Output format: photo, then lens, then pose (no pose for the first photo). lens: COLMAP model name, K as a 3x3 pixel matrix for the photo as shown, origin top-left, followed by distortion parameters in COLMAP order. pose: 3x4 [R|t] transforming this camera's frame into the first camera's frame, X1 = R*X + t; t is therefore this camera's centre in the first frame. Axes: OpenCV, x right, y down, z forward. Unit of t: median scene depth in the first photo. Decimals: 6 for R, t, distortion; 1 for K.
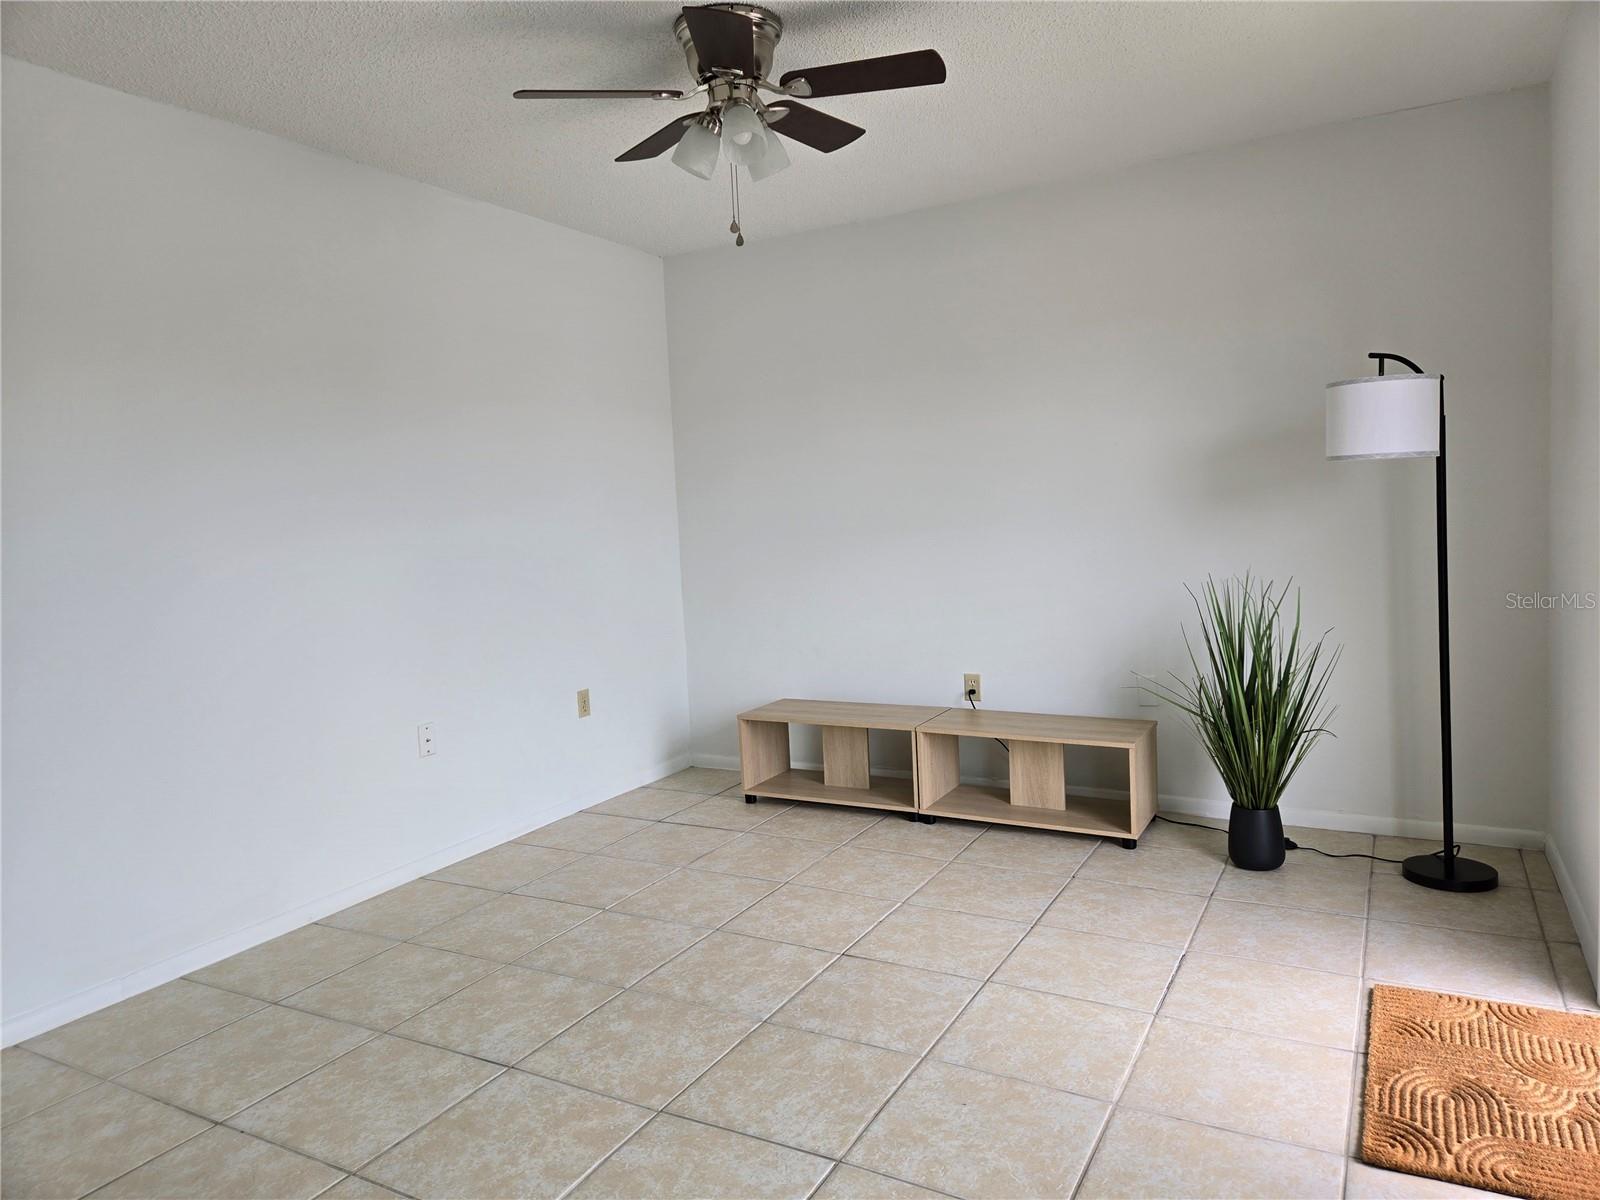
lens RADIAL K [[1069.8, 0, 804.3], [0, 1069.8, 594.2], [0, 0, 1]] dist [0.080354, -0.073362]
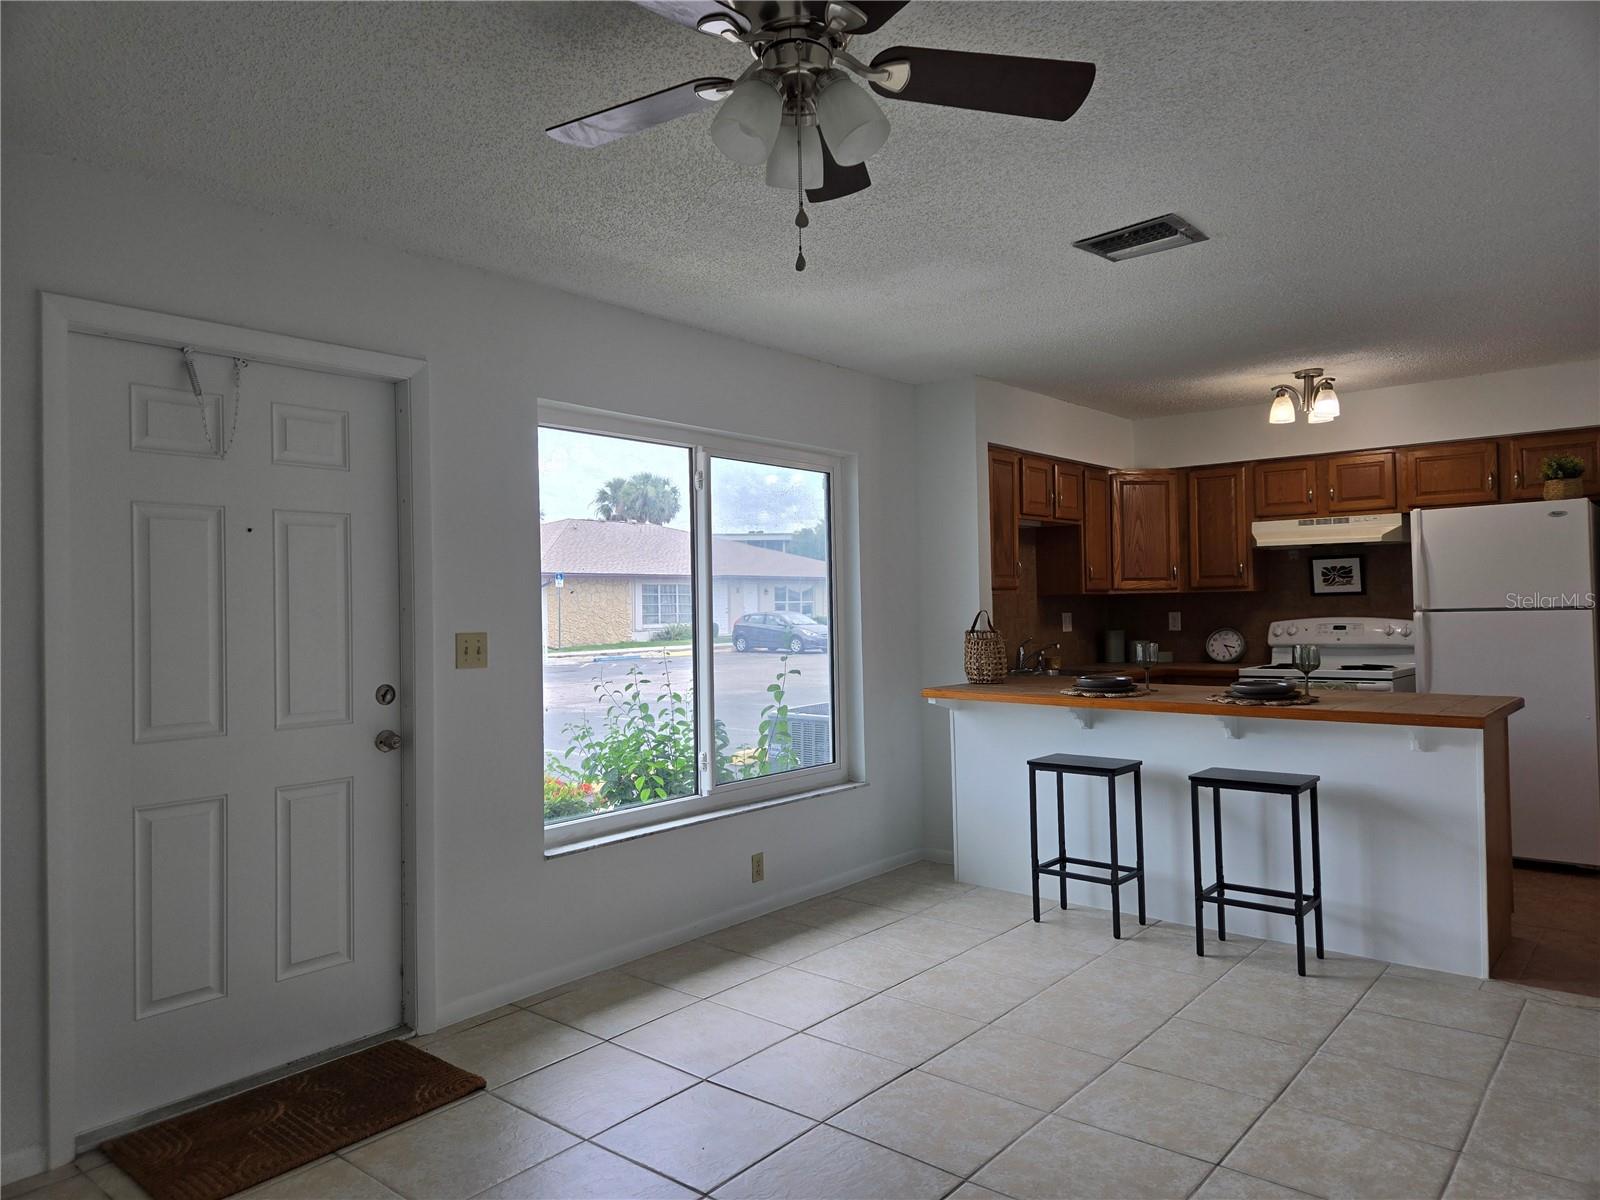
lens RADIAL K [[1069.8, 0, 789.9], [0, 1069.8, 592.9], [0, 0, 1]] dist [0.080354, -0.073362]
pose [[-0.978814, 0.068446, 0.192971, -0.178713], [0.081857, 0.994689, 0.062394, -0.164587], [-0.187675, 0.076868, -0.979219, 1.742271]]
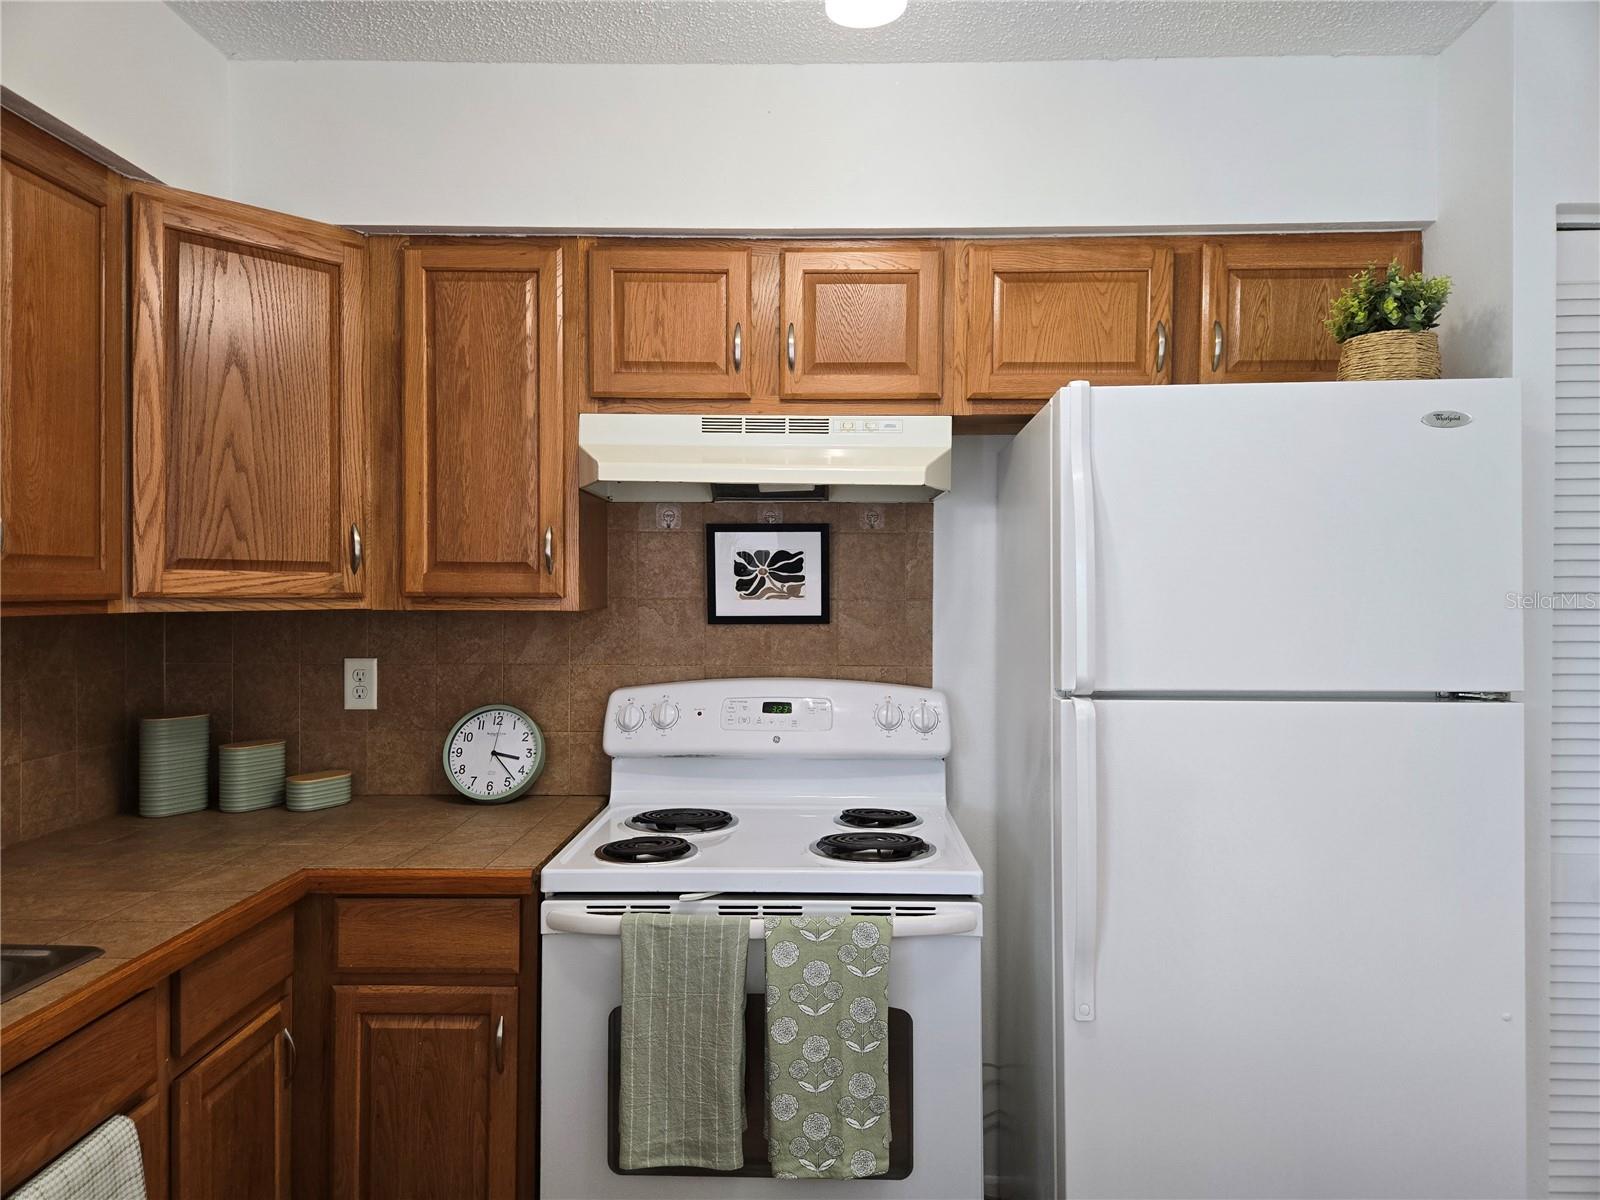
lens RADIAL K [[1069.8, 0, 797.4], [0, 1069.8, 596.1], [0, 0, 1]] dist [0.080354, -0.073362]
pose [[-0.884709, 0.047315, -0.463736, -0.483585], [-0.003933, 0.994042, 0.108925, -0.038554], [0.466127, 0.098191, -0.879252, 0.020752]]
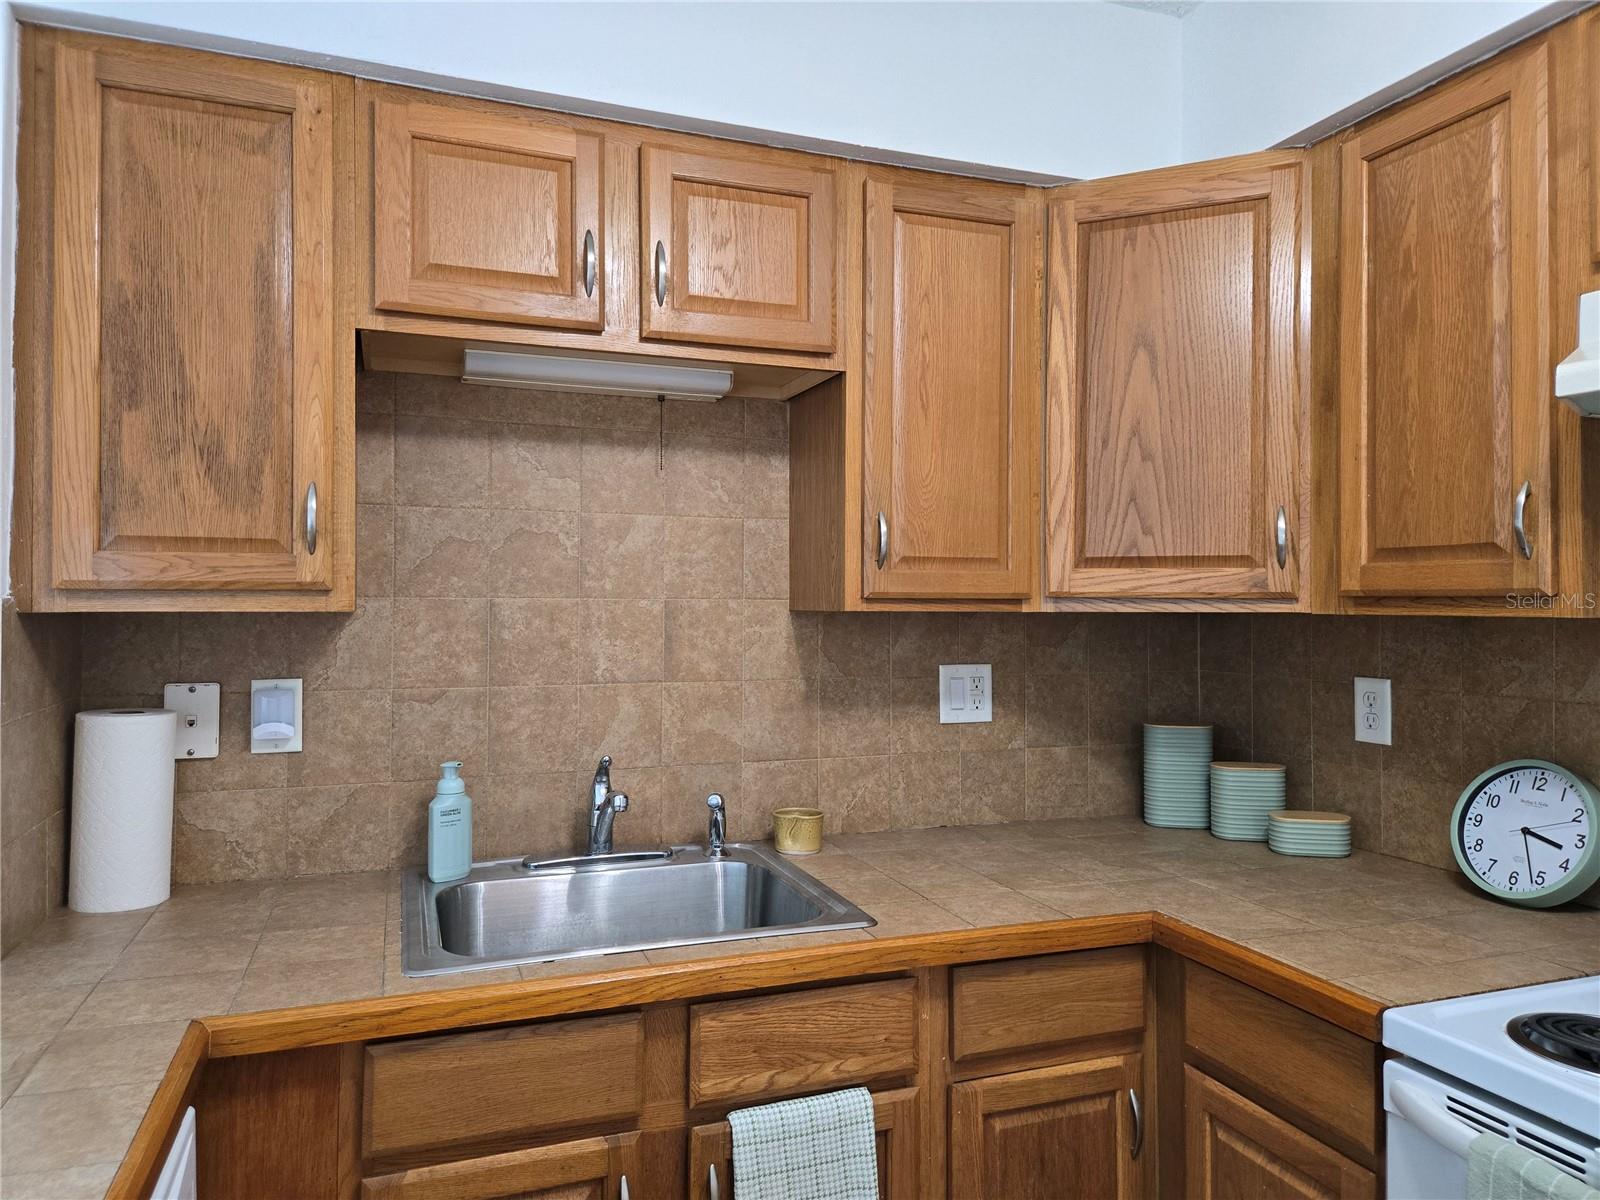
lens RADIAL K [[1069.8, 0, 794.9], [0, 1069.8, 589.5], [0, 0, 1]] dist [0.080354, -0.073362]
pose [[-0.759421, 0.053307, 0.648412, -0.769945], [0.089987, 0.995665, 0.023537, 0.005250], [-0.644346, 0.076223, -0.760926, -0.157904]]
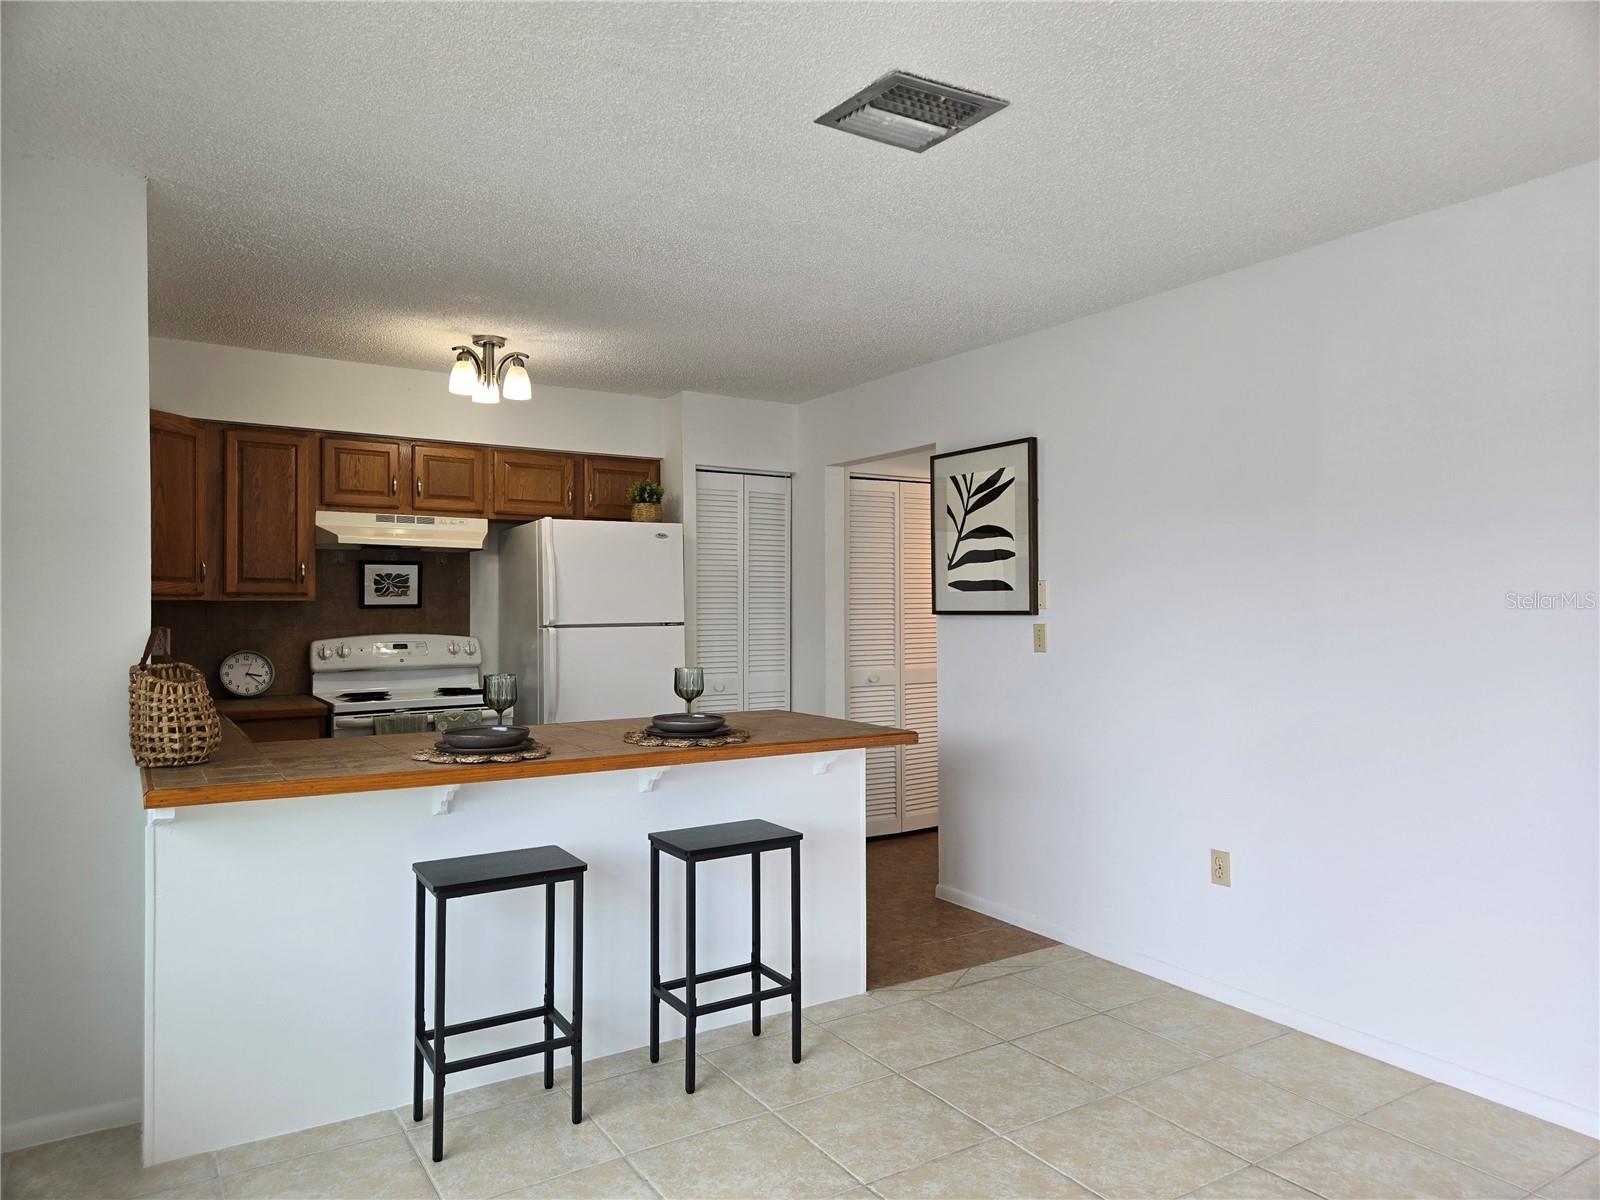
lens RADIAL K [[1069.8, 0, 803.5], [0, 1069.8, 594.6], [0, 0, 1]] dist [0.080354, -0.073362]
pose [[-0.478728, 0.039202, -0.877088, 0.488302], [-0.052578, 0.995930, 0.073211, -0.123468], [0.876387, 0.081164, -0.474718, 0.800136]]
